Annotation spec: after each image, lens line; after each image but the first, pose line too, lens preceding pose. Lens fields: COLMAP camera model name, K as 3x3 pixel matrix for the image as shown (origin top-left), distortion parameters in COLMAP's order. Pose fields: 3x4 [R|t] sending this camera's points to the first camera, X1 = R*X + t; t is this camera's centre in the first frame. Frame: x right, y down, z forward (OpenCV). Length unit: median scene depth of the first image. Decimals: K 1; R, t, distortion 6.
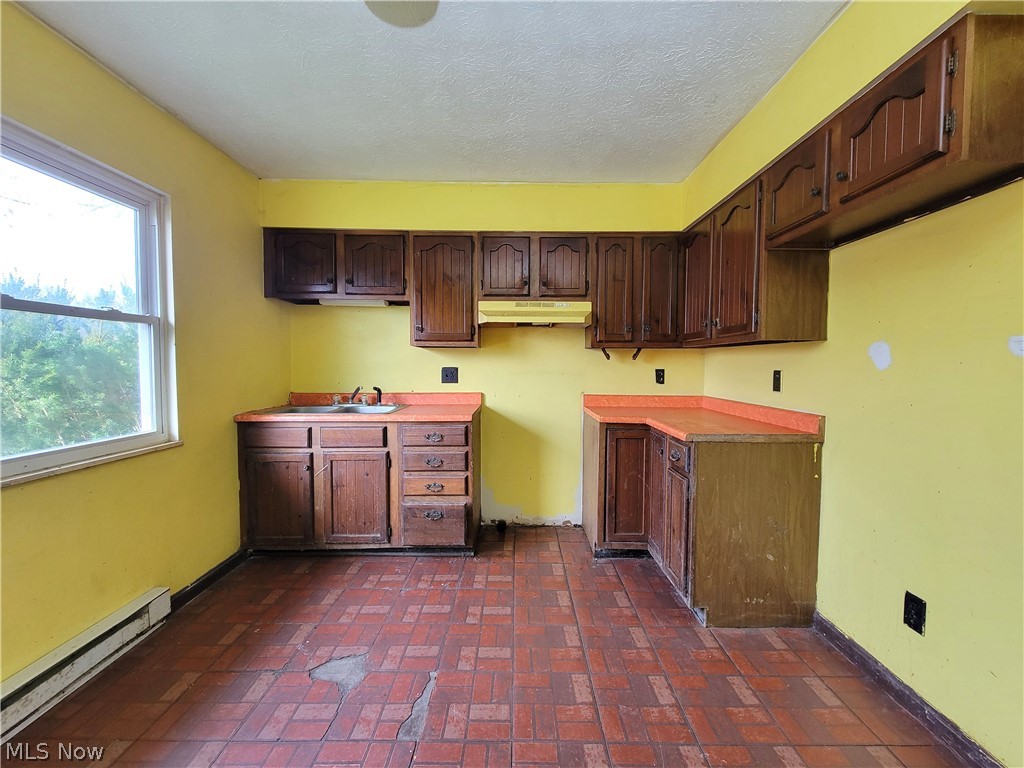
lens RADIAL K [[412.6, 0, 518.9], [0, 412.6, 382.6], [0, 0, 1]] dist [0.005478, -0.003433]
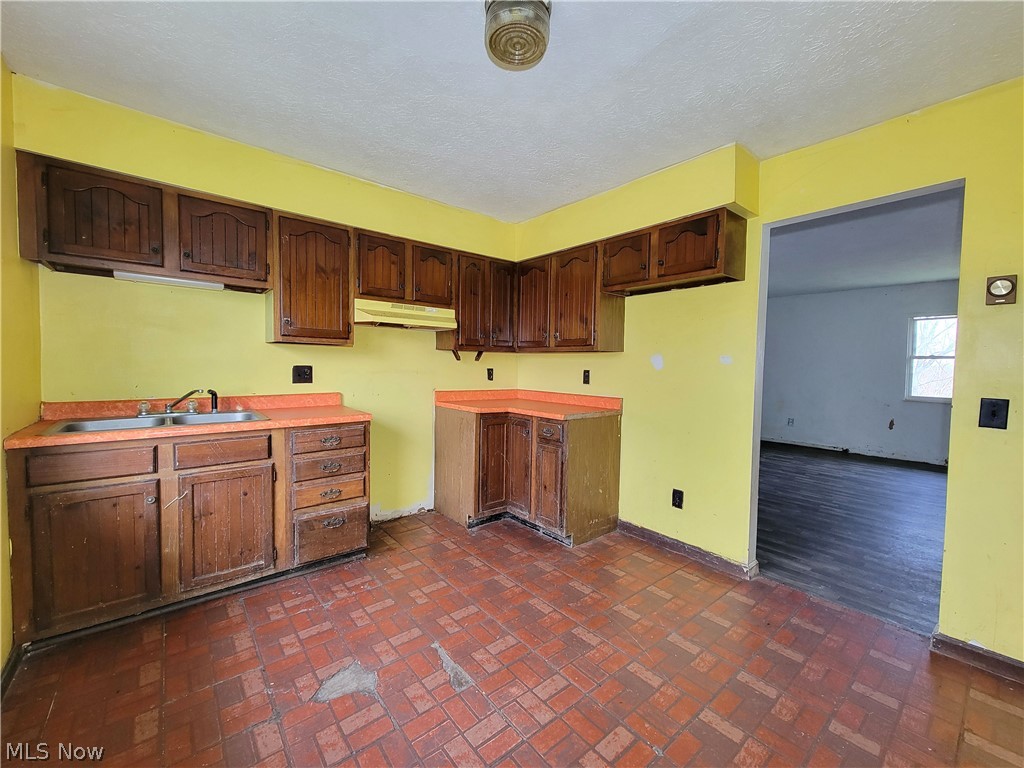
lens RADIAL K [[412.6, 0, 514.2], [0, 412.6, 382.6], [0, 0, 1]] dist [0.005478, -0.003433]
pose [[0.774803, -0.019657, 0.631897, -0.471317], [0.015366, 0.999807, 0.012261, -0.005154], [-0.632016, 0.000210, 0.774955, 0.005250]]
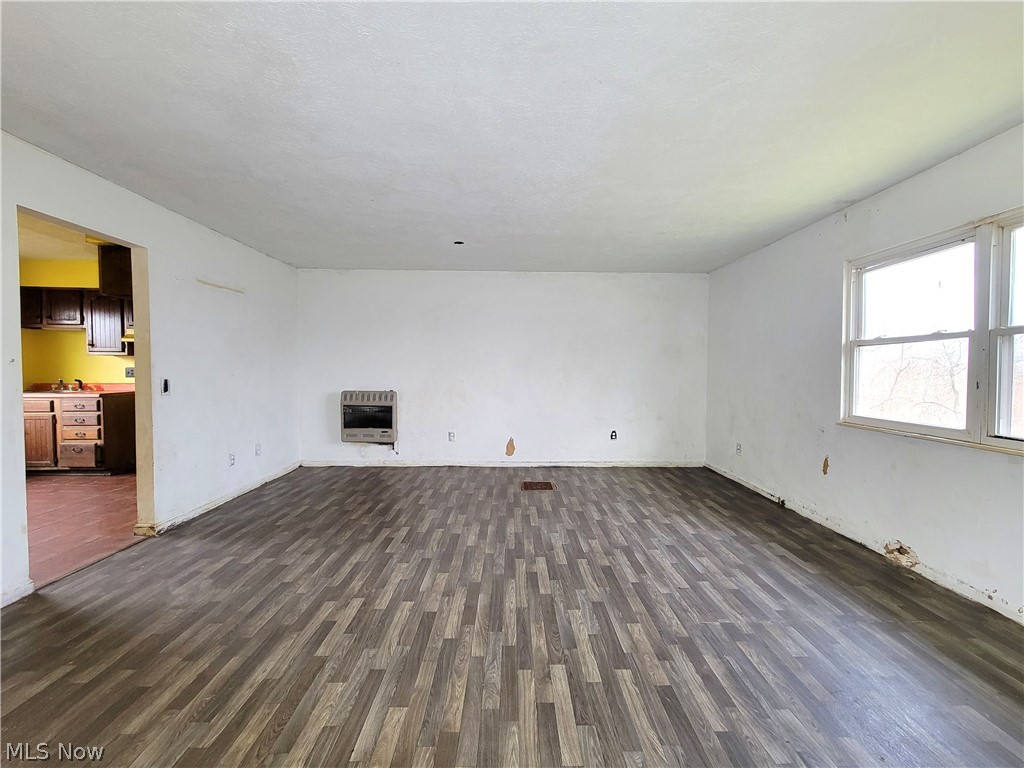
lens RADIAL K [[412.6, 0, 515.7], [0, 412.6, 383.9], [0, 0, 1]] dist [0.005478, -0.003433]
pose [[0.999826, 0.002519, 0.018480, 1.631593], [-0.002274, 0.999909, -0.013306, 0.054557], [-0.018512, 0.013262, 0.999741, -0.811654]]
